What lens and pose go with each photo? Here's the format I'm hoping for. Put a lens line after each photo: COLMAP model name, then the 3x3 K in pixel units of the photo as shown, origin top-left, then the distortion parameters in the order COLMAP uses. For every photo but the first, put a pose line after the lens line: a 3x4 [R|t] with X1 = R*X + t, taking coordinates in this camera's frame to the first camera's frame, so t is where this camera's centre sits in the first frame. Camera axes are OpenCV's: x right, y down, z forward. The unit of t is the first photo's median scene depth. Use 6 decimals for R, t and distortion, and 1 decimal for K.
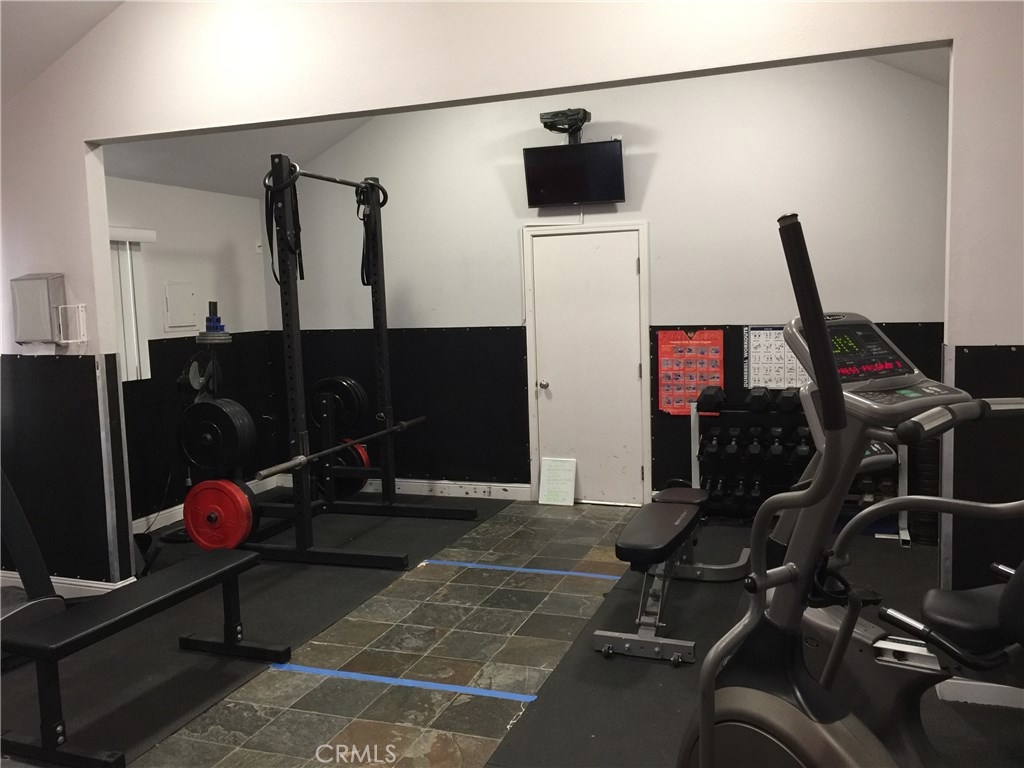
lens RADIAL K [[872.0, 0, 512.0], [0, 872.0, 384.0], [0, 0, 1]] dist [0.075368, -0.115140]
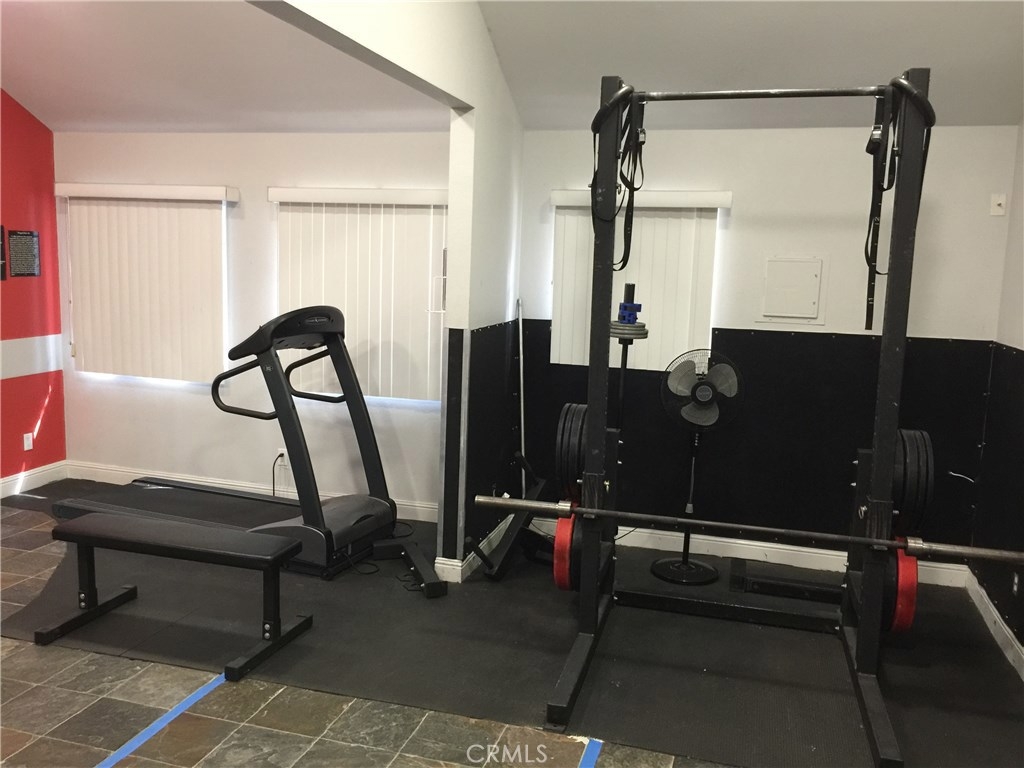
lens RADIAL K [[872.0, 0, 512.0], [0, 872.0, 384.0], [0, 0, 1]] dist [0.075368, -0.115140]
pose [[0.072275, 0.175748, -0.981778, 0.386095], [-0.135274, 0.976984, 0.164931, -0.109205], [0.988169, 0.120889, 0.094386, 0.753338]]
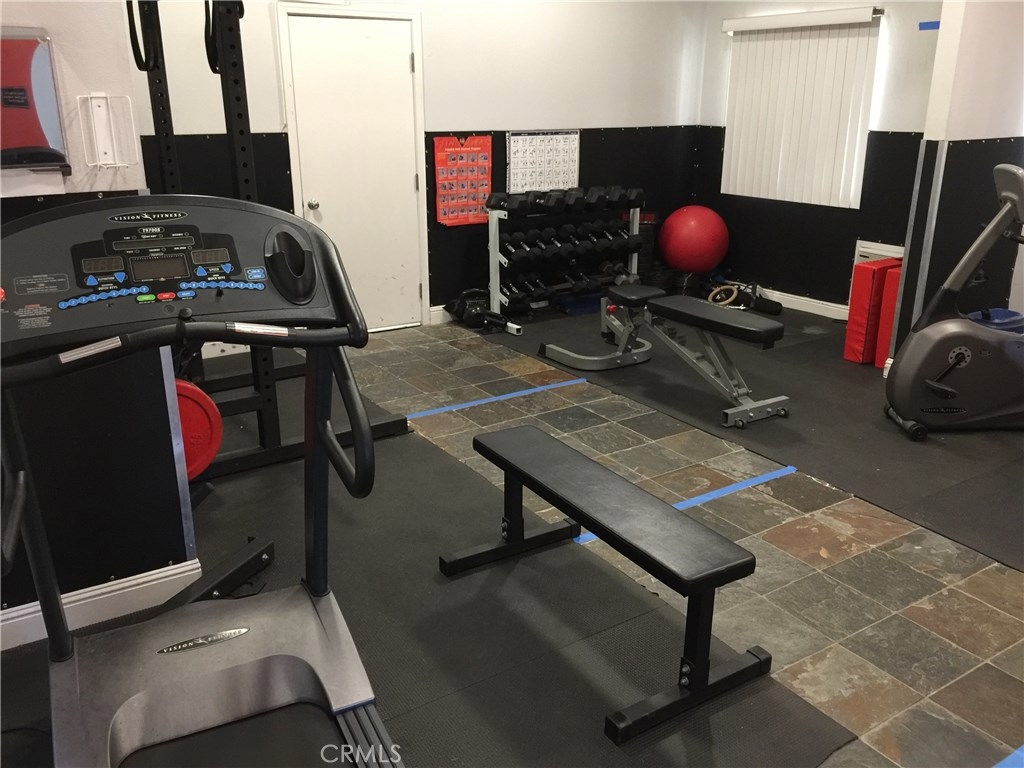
lens RADIAL K [[872.0, 0, 512.0], [0, 872.0, 384.0], [0, 0, 1]] dist [0.075368, -0.115140]
pose [[0.596092, -0.227158, 0.770112, -0.599293], [0.060945, 0.969178, 0.238703, -0.024404], [-0.800599, -0.095354, 0.591564, 0.359118]]
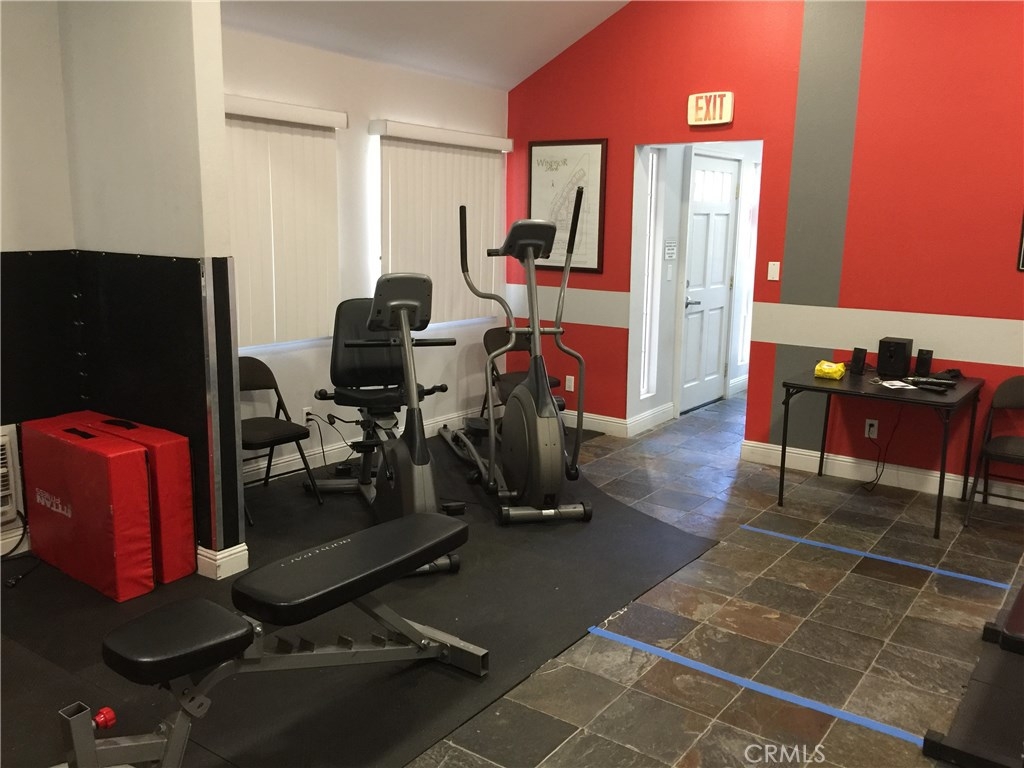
lens RADIAL K [[872.0, 0, 512.0], [0, 872.0, 384.0], [0, 0, 1]] dist [0.075368, -0.115140]
pose [[-0.964051, -0.038235, 0.262951, -0.076650], [0.036350, 0.961313, 0.273051, -0.096538], [-0.263218, 0.272793, -0.925365, 1.055645]]
